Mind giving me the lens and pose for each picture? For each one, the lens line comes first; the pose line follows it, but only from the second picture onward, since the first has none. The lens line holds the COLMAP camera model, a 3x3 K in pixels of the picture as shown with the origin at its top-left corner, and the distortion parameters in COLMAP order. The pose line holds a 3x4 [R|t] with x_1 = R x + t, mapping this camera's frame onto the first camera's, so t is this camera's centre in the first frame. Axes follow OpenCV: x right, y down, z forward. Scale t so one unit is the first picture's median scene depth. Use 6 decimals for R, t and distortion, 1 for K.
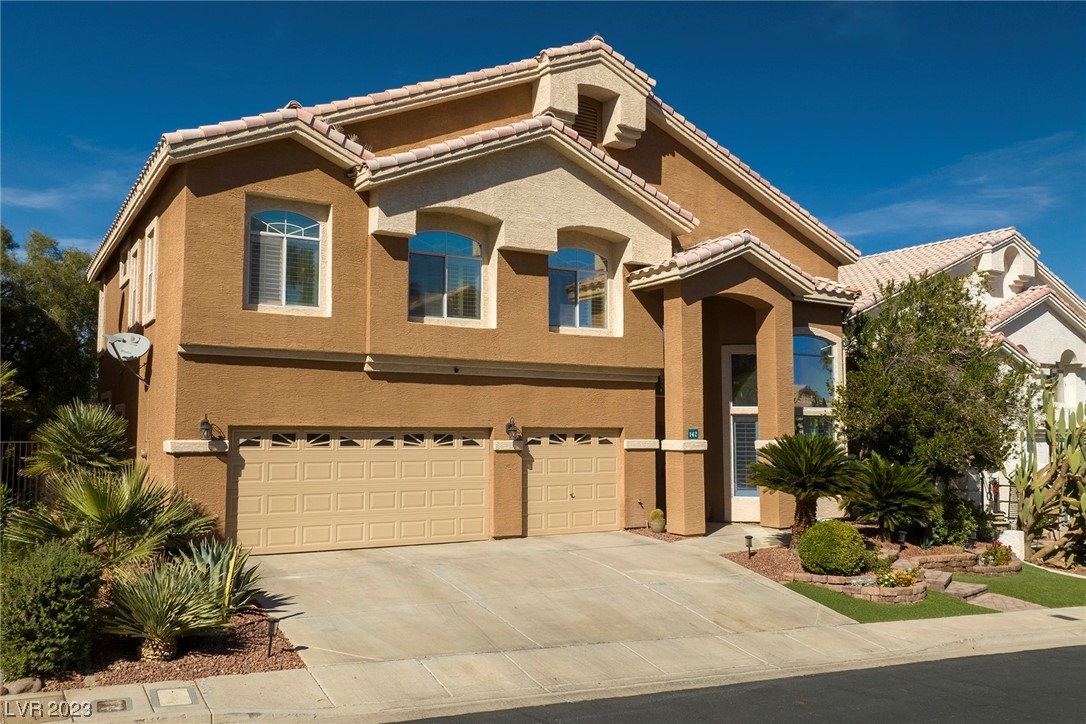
lens RADIAL K [[905.8, 0, 543.0], [0, 905.8, 362.0], [0, 0, 1]] dist [-0.028102, -0.007688]
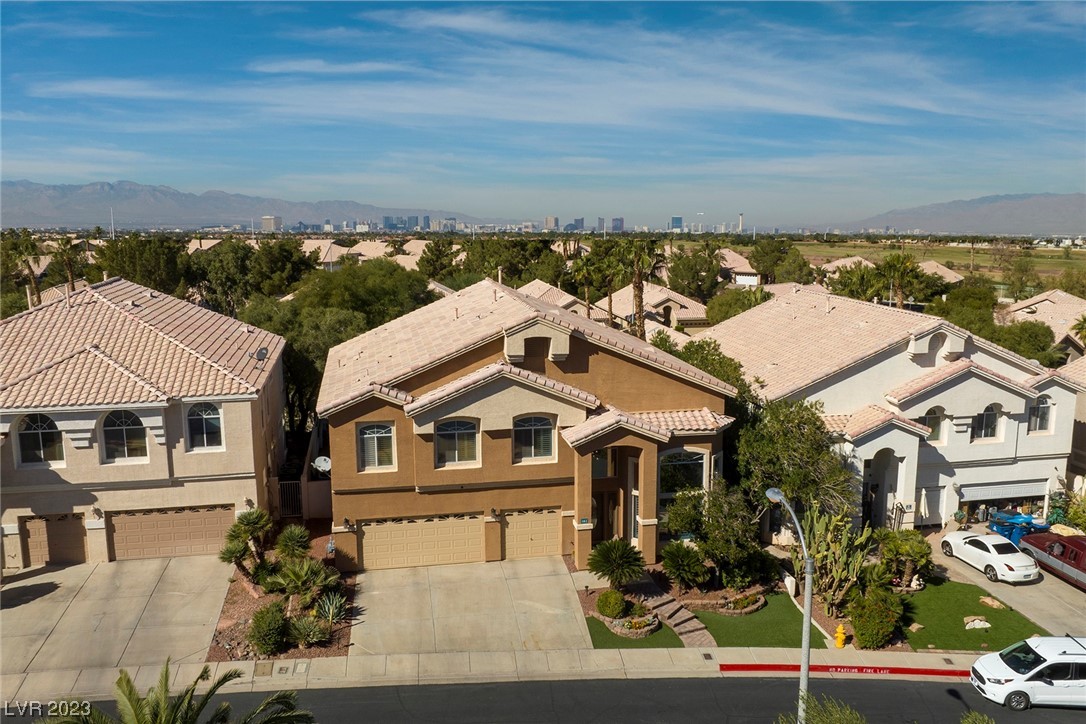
lens RADIAL K [[905.8, 0, 543.0], [0, 905.8, 362.0], [0, 0, 1]] dist [-0.028102, -0.007688]
pose [[0.937696, 0.058620, -0.342476, 0.778308], [0.032011, 0.966899, 0.253145, -0.795585], [0.345979, -0.248337, 0.904780, -0.744300]]
